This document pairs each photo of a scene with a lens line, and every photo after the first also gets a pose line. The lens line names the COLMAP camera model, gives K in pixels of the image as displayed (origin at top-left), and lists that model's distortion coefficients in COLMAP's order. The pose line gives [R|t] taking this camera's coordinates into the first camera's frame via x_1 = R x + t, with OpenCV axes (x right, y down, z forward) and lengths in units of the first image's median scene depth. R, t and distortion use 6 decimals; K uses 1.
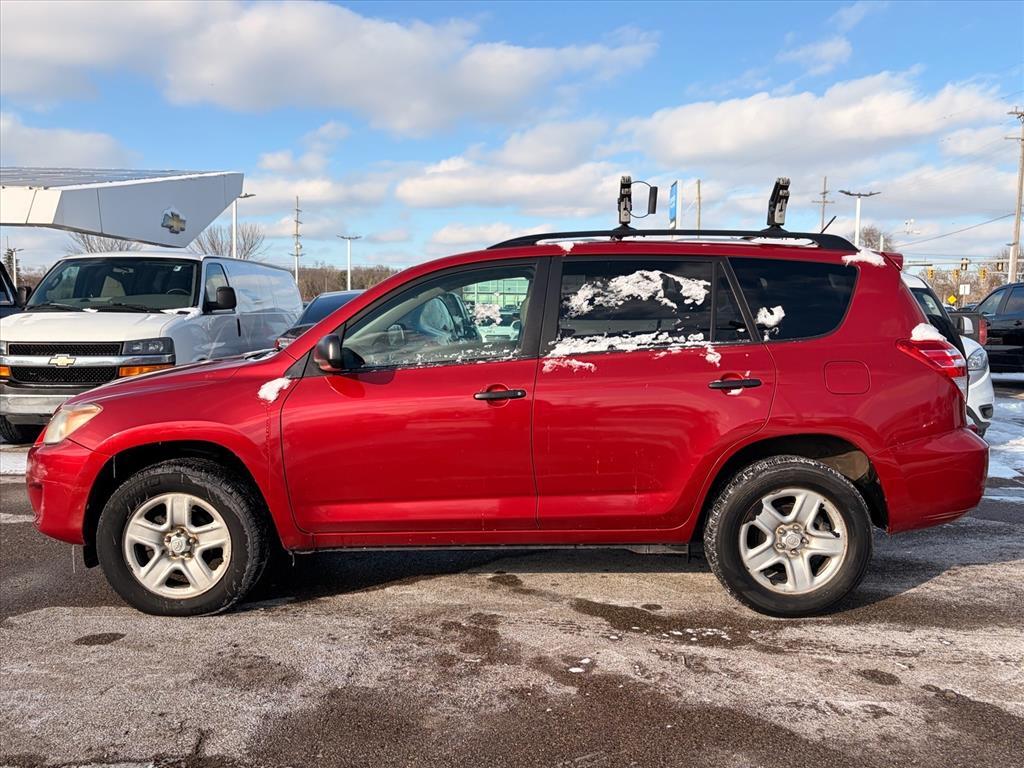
lens RADIAL K [[945.3, 0, 512.0], [0, 945.3, 384.0], [0, 0, 1]] dist [0.031021, -0.004937]
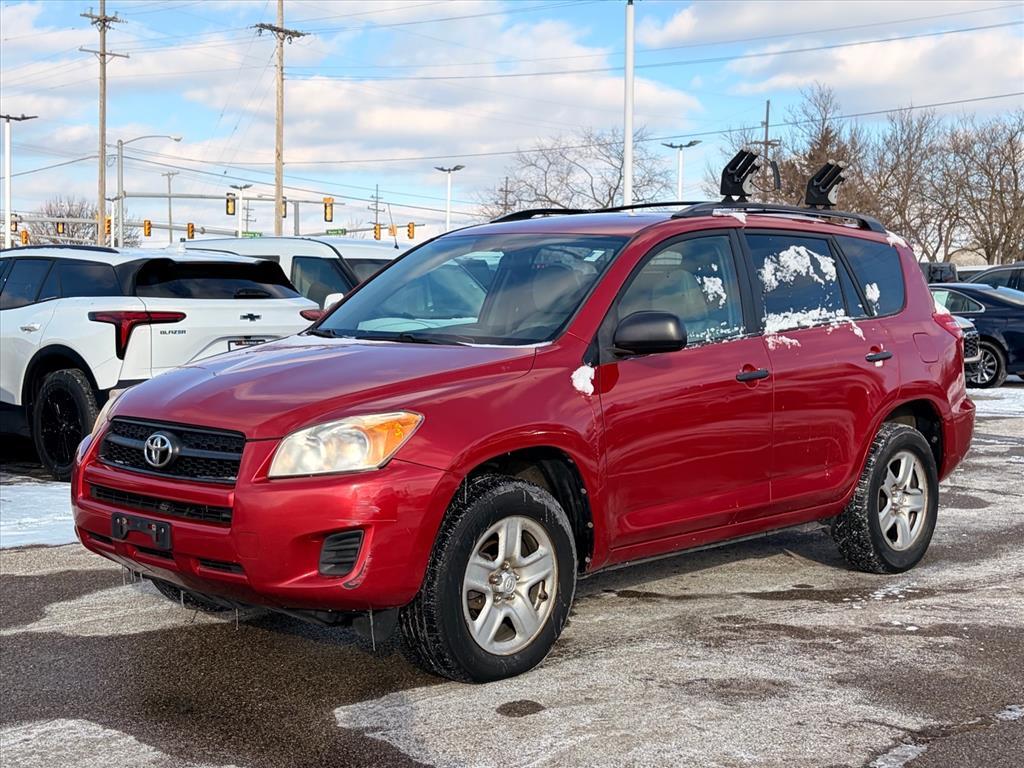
lens RADIAL K [[1481.1, 0, 512.0], [0, 1481.1, 384.0], [0, 0, 1]] dist [0.085712, -0.109703]
pose [[0.675469, -0.041270, 0.736232, -1.241848], [0.051768, 0.998623, 0.008482, -0.004238], [-0.735569, 0.032384, 0.676676, 0.173758]]
